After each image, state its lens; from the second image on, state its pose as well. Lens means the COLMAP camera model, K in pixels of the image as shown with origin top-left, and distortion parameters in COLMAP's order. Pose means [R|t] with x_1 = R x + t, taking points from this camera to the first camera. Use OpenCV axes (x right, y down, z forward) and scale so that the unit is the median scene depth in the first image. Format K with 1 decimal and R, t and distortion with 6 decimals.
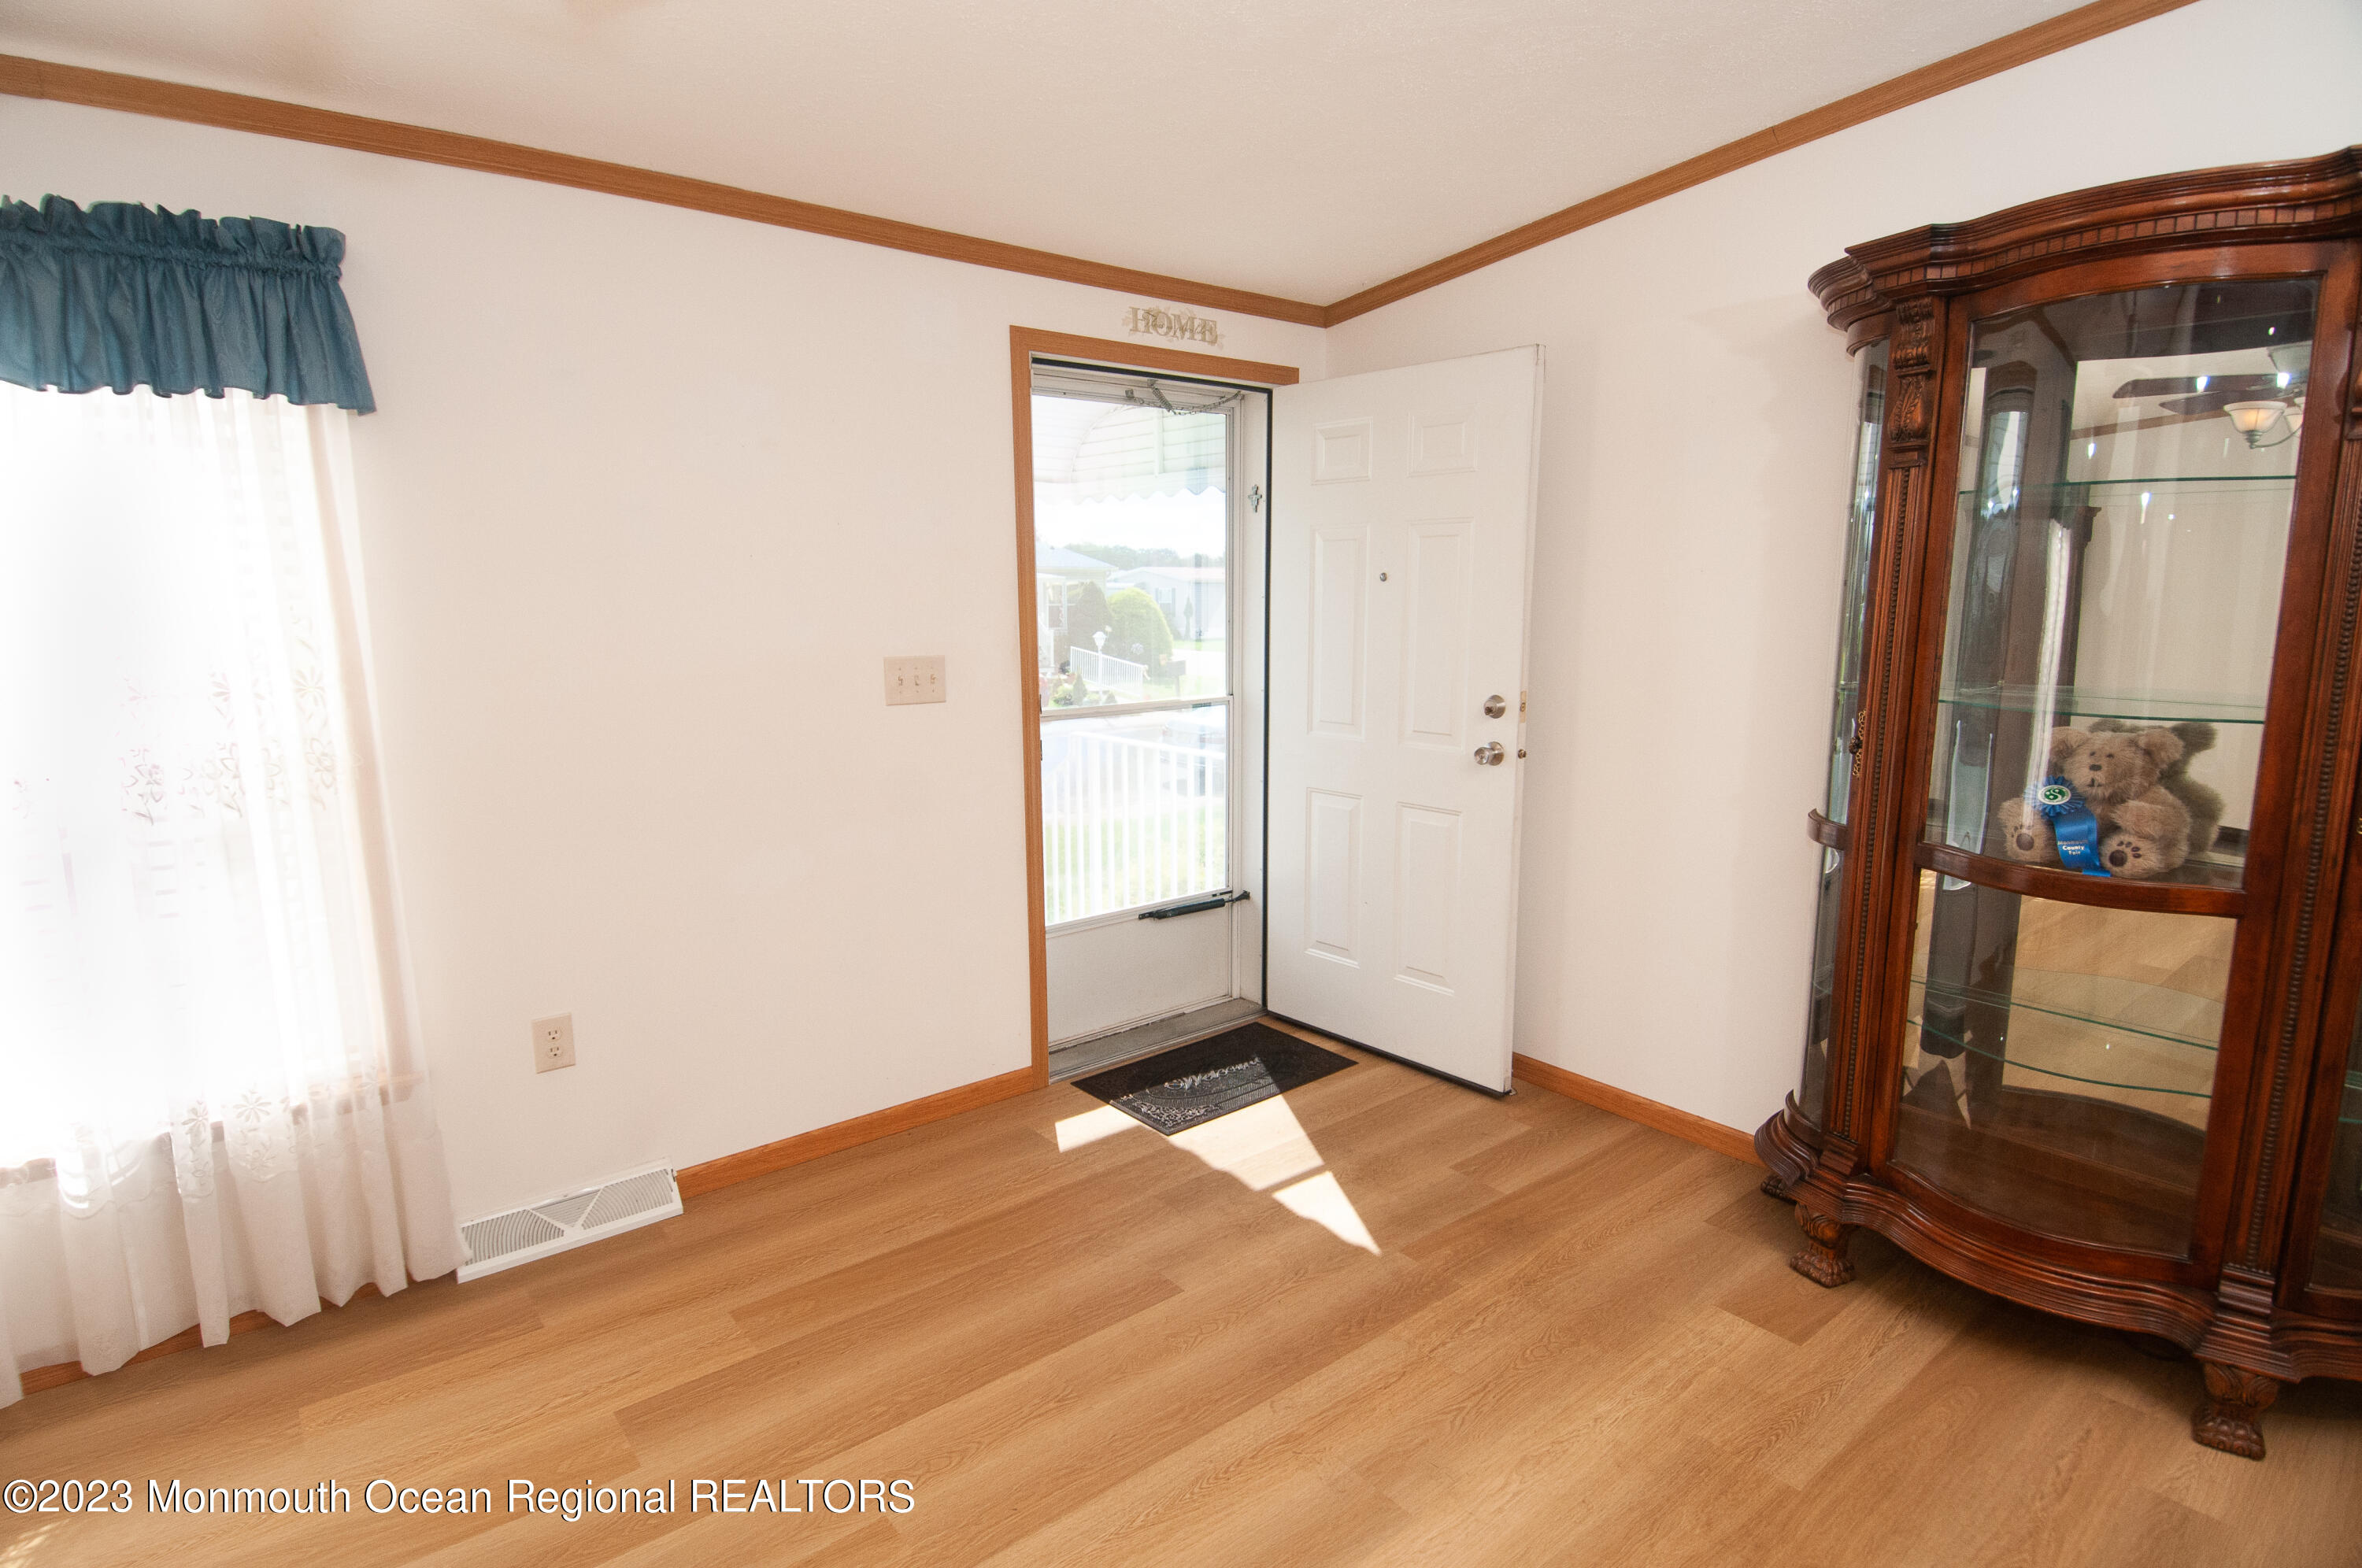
lens RADIAL K [[1201.5, 0, 1172.3], [0, 1201.5, 791.6], [0, 0, 1]] dist [0.013881, -0.025915]
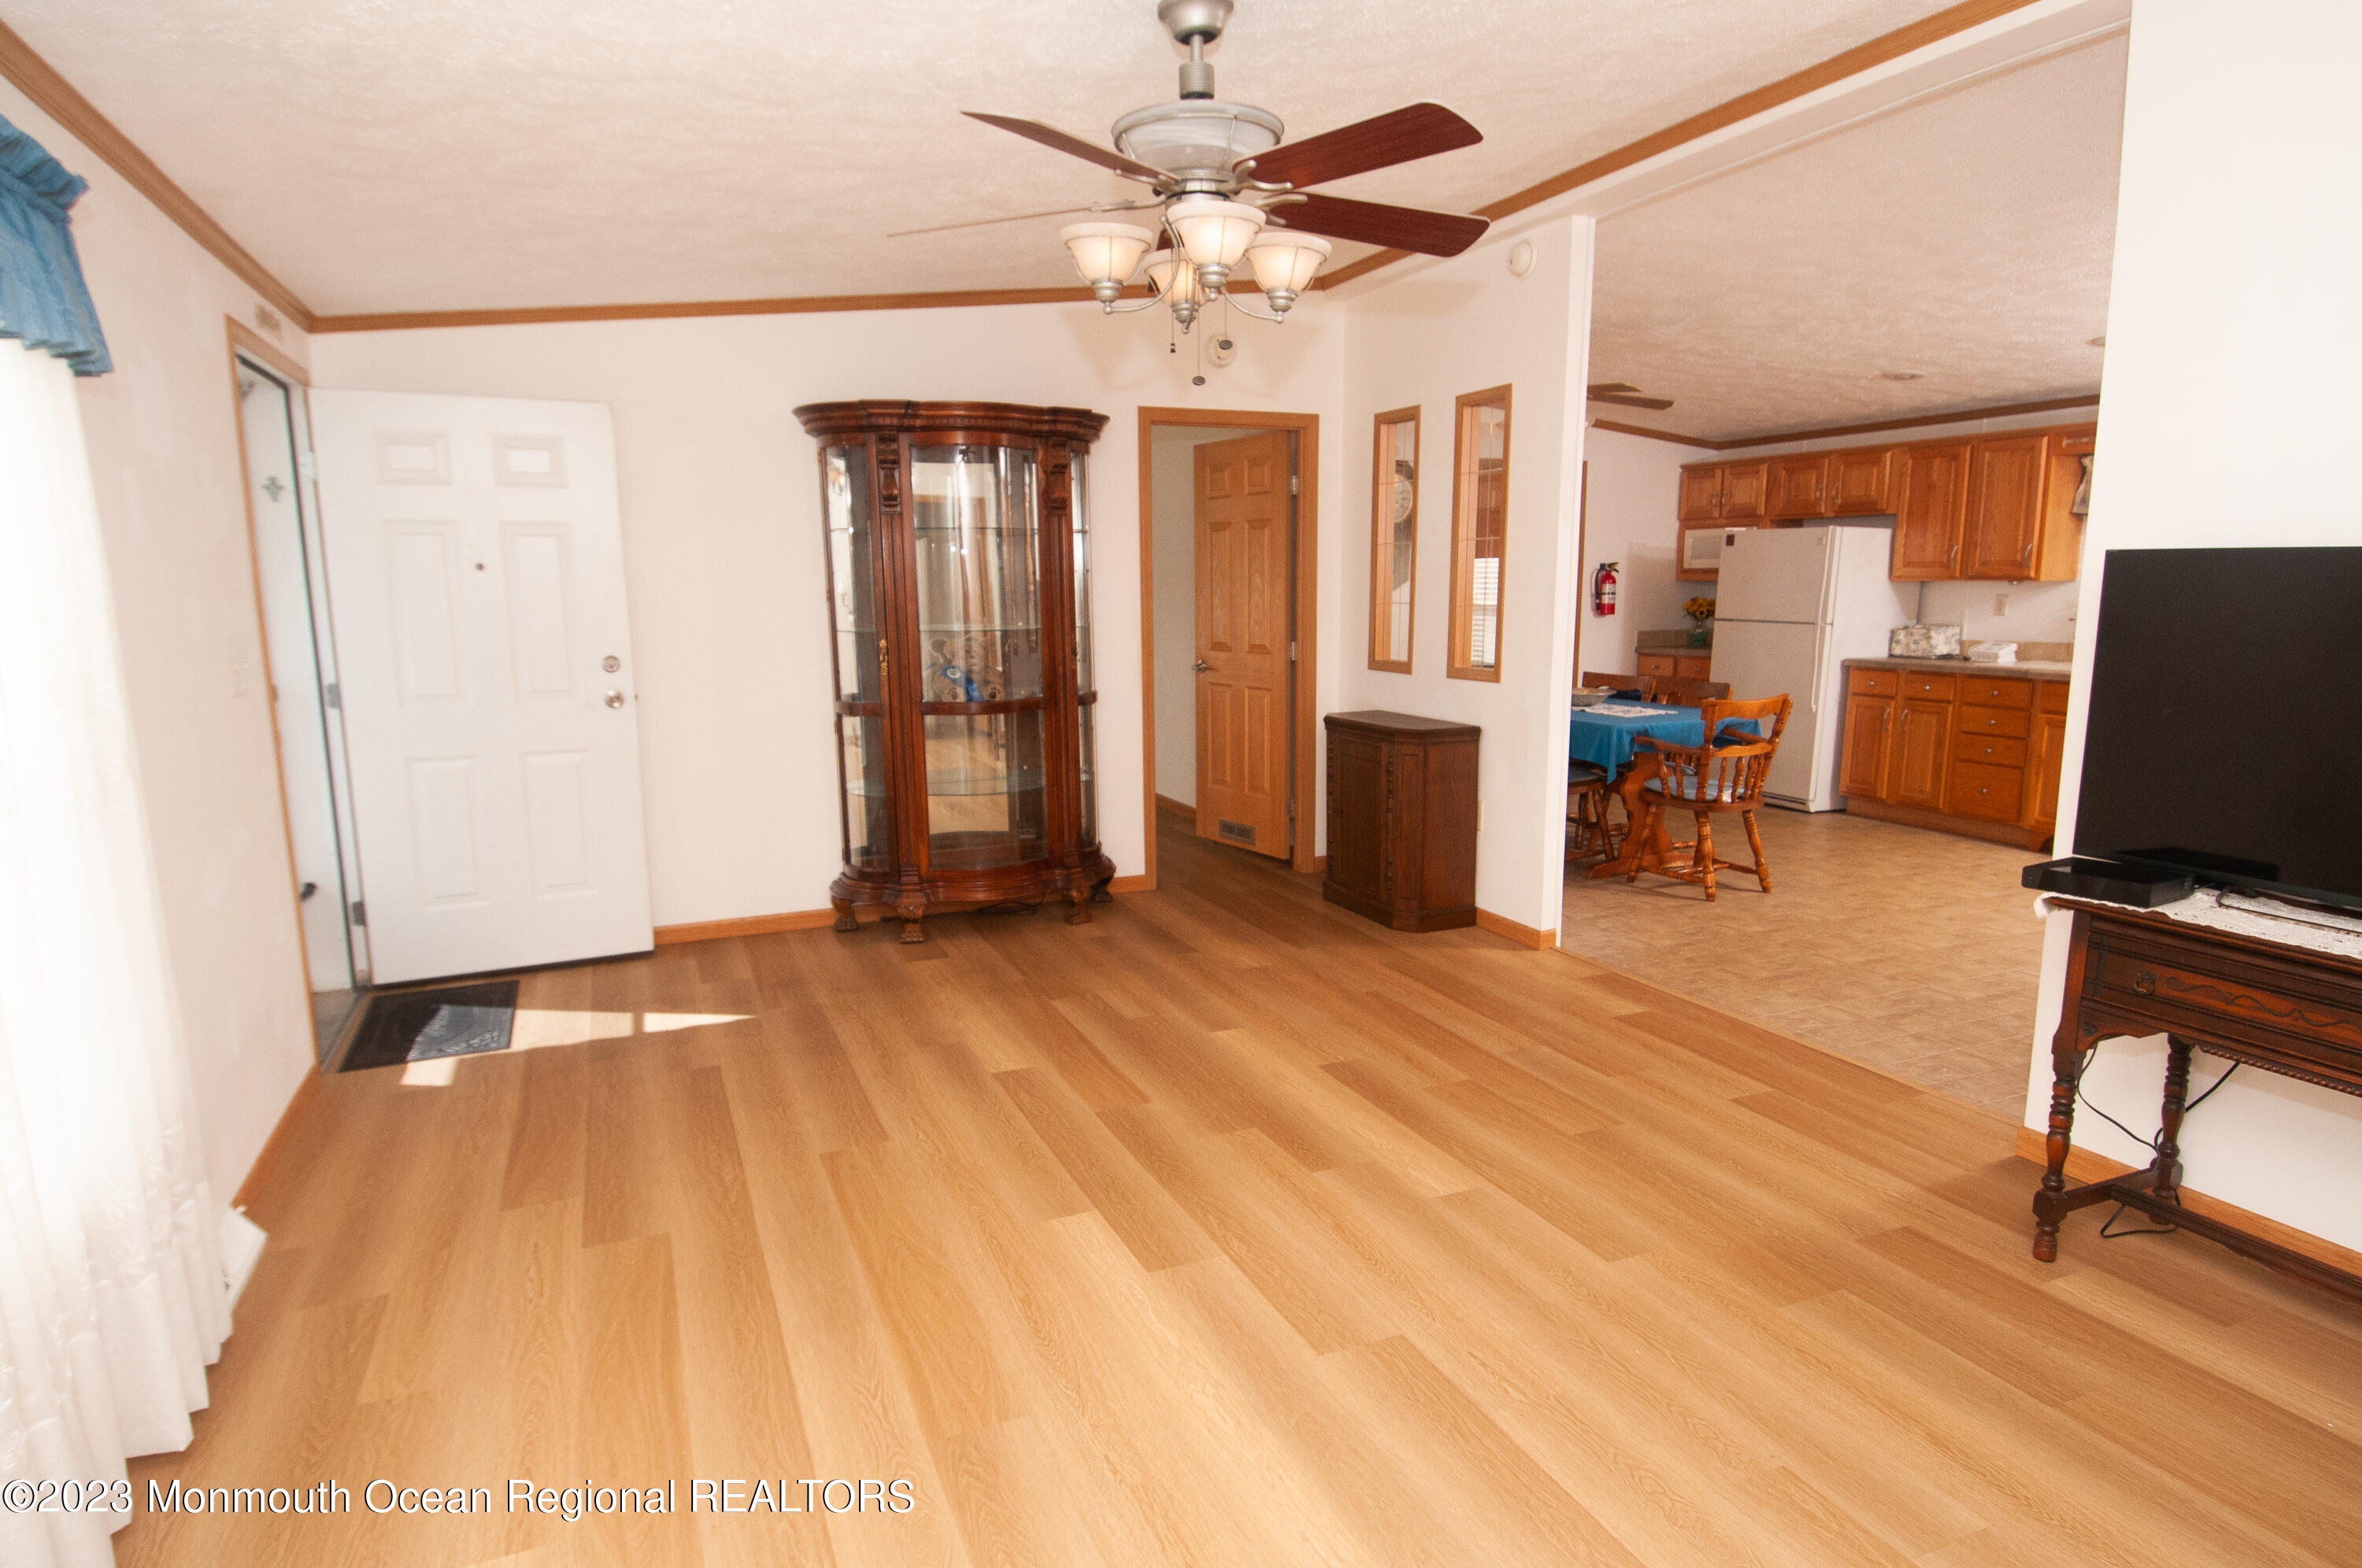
lens RADIAL K [[1324.1, 0, 1186.8], [0, 1324.1, 797.8], [0, 0, 1]] dist [0.020446, -0.003214]
pose [[0.266149, -0.162980, 0.950054, -1.381330], [0.169320, 0.978183, 0.120372, 0.008363], [-0.948944, 0.128826, 0.287938, -0.027785]]
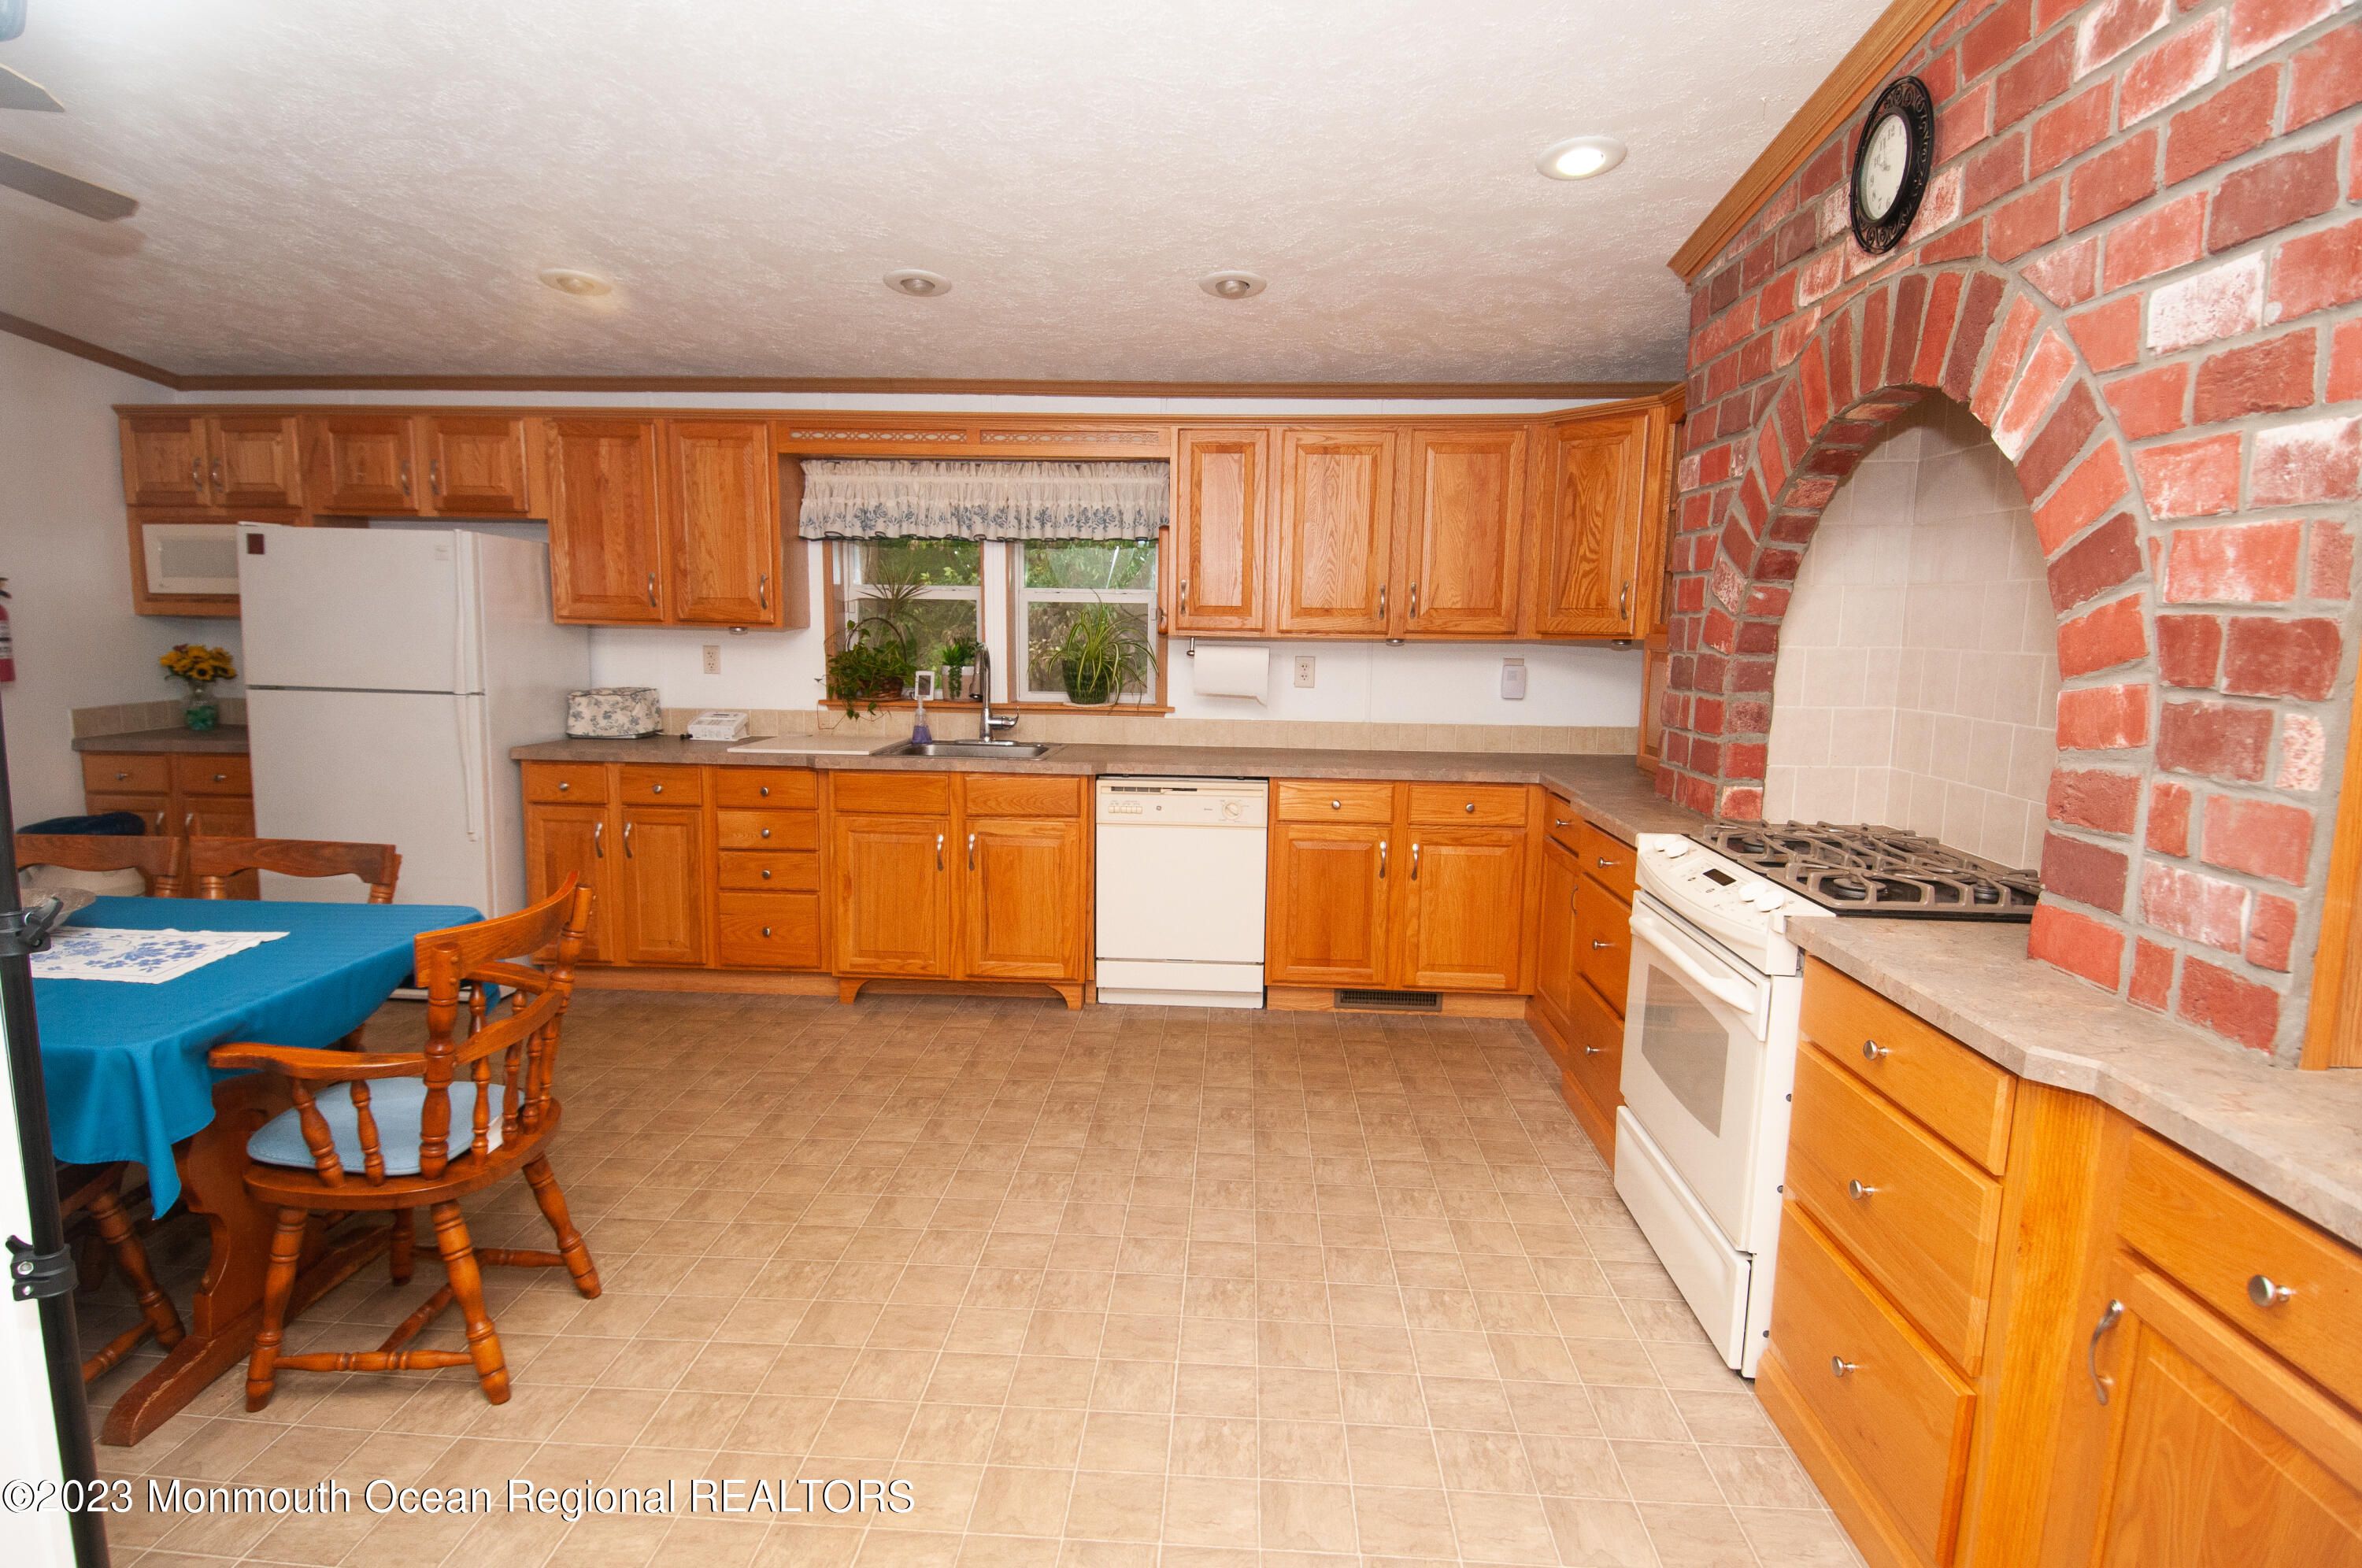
lens RADIAL K [[1201.5, 0, 1175.0], [0, 1201.5, 805.7], [0, 0, 1]] dist [0.013881, -0.025915]
pose [[-0.737187, -0.117029, 0.665477, 0.253891], [0.094504, 0.957349, 0.273043, 0.022922], [-0.669048, 0.264174, -0.694685, -0.046876]]
